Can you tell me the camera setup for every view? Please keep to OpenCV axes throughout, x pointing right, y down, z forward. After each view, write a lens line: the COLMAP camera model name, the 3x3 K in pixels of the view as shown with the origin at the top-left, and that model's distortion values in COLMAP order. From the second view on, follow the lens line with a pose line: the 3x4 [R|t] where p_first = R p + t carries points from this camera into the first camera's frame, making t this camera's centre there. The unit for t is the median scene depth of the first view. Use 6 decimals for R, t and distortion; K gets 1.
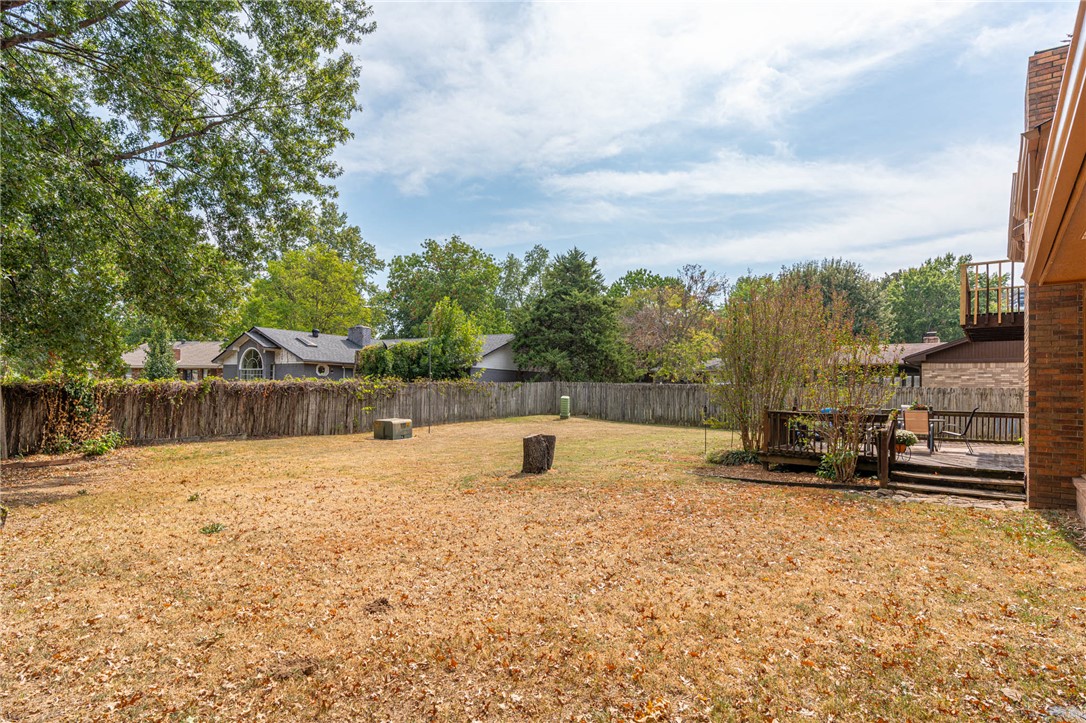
lens RADIAL K [[592.6, 0, 530.7], [0, 592.6, 412.7], [0, 0, 1]] dist [-0.004258, -0.001819]
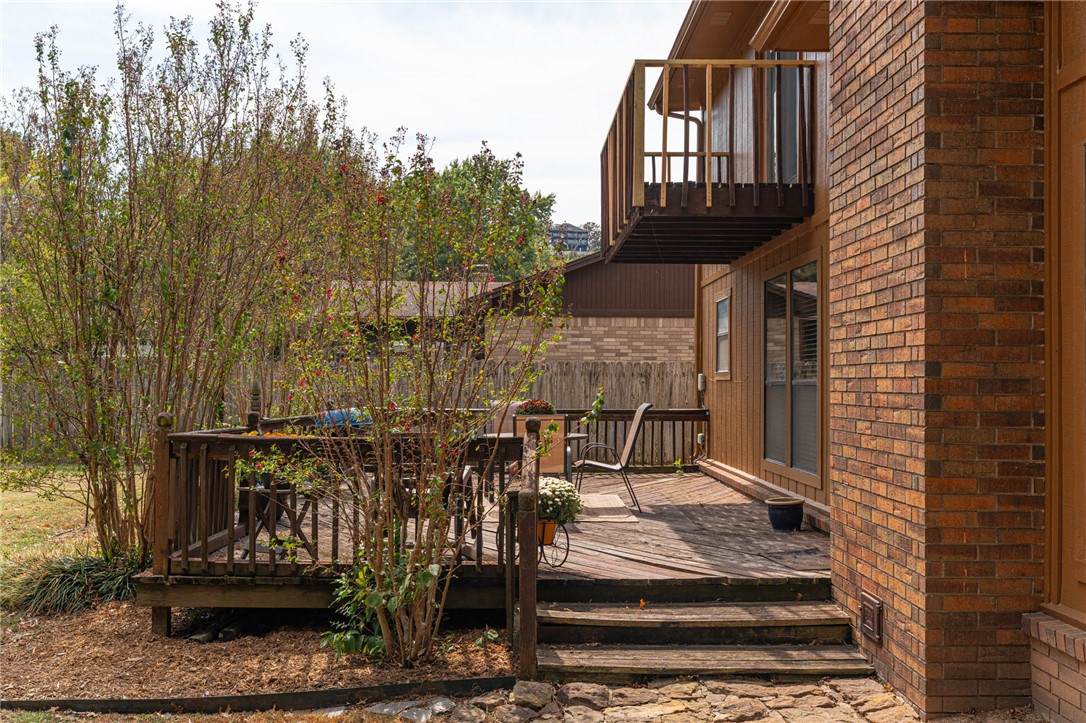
lens RADIAL K [[1063.1, 0, 541.7], [0, 1063.1, 297.1], [0, 0, 1]] dist [0.007173, 0.000378]
pose [[0.774921, 0.039389, 0.630829, 0.037147], [0.027999, 0.994937, -0.096518, -0.002663], [-0.631437, 0.092456, 0.769895, 0.083669]]
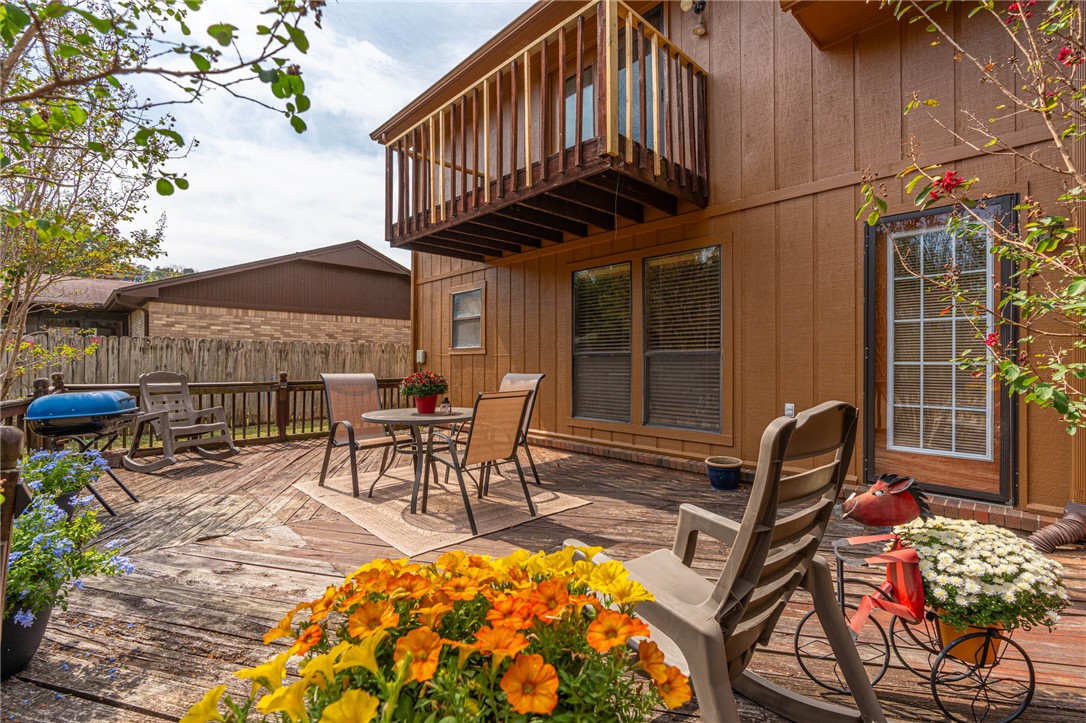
lens RADIAL K [[484.1, 0, 543.0], [0, 484.1, 361.5], [0, 0, 1]] dist [-0.004375, 0.000061]
pose [[0.143490, -0.014130, 0.989551, 0.077155], [0.033776, 0.999385, 0.009373, -0.004266], [-0.989075, 0.032078, 0.143879, 0.180827]]
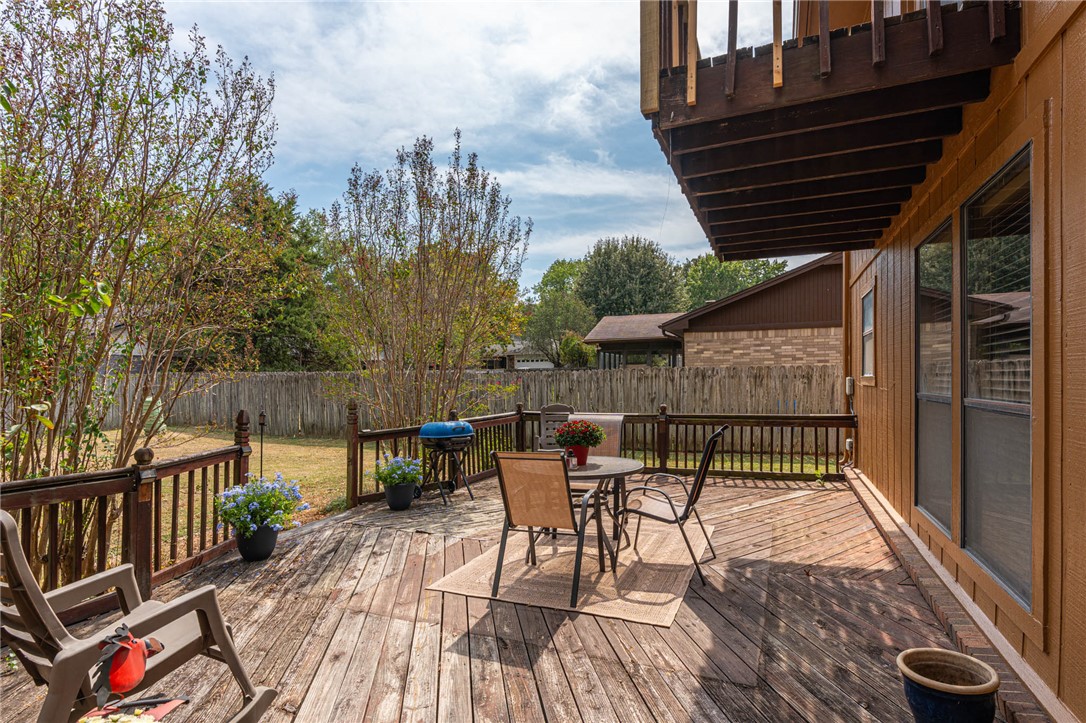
lens RADIAL K [[561.3, 0, 544.2], [0, 561.3, 377.0], [0, 0, 1]] dist [-0.005667, 0.000130]
pose [[0.963216, -0.028323, 0.267233, 0.113290], [0.038296, 0.998748, -0.032181, -0.005883], [-0.265987, 0.041231, 0.963094, 0.142155]]
